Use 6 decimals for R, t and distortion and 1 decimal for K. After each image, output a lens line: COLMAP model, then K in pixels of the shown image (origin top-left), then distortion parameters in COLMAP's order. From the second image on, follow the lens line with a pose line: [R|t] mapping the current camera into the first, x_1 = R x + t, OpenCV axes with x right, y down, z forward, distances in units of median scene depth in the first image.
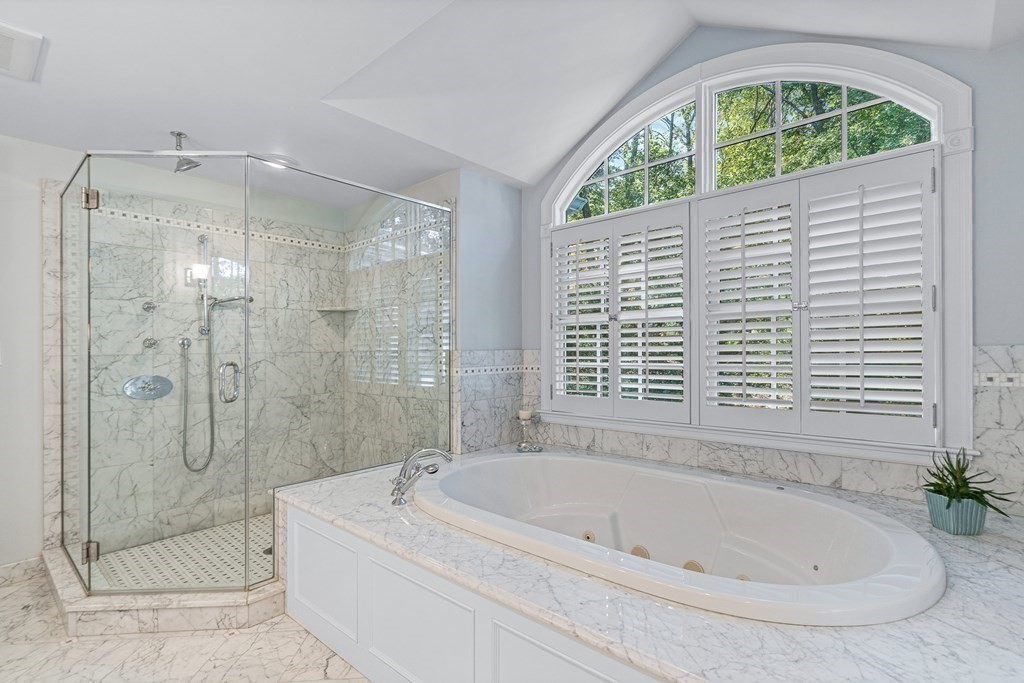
lens RADIAL K [[476.2, 0, 511.0], [0, 476.2, 350.2], [0, 0, 1]] dist [0.000752, -0.001707]
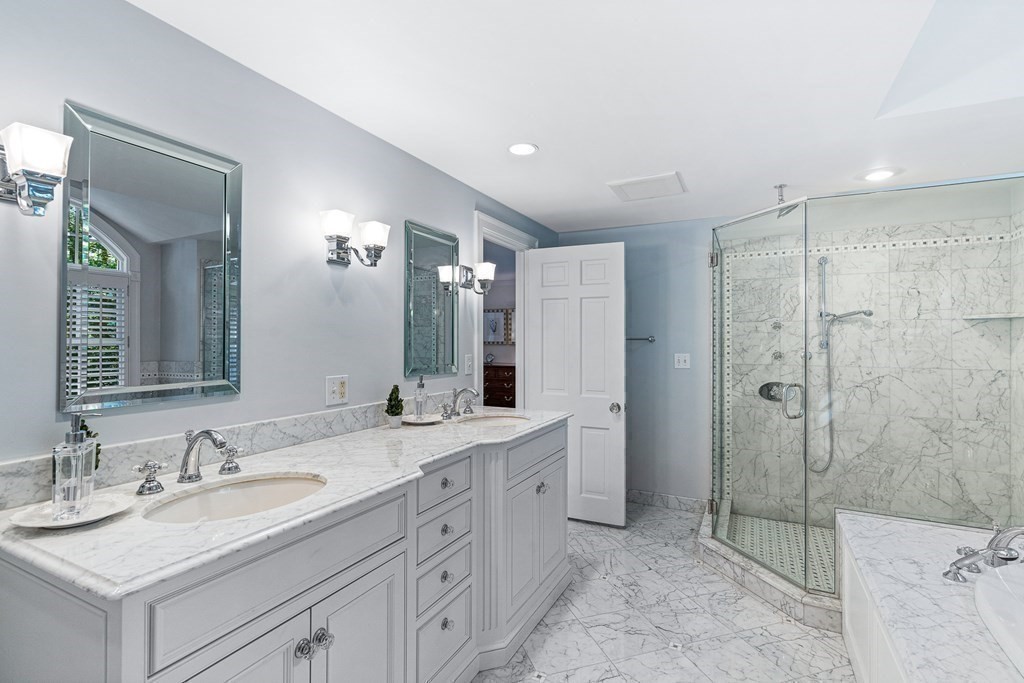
lens RADIAL K [[476.2, 0, 510.9], [0, 476.2, 334.8], [0, 0, 1]] dist [0.000752, -0.001707]
pose [[0.252384, -0.000955, -0.967627, 0.238697], [-0.007801, 0.999965, -0.003021, -0.057703], [0.967596, 0.008311, 0.252367, 0.035682]]
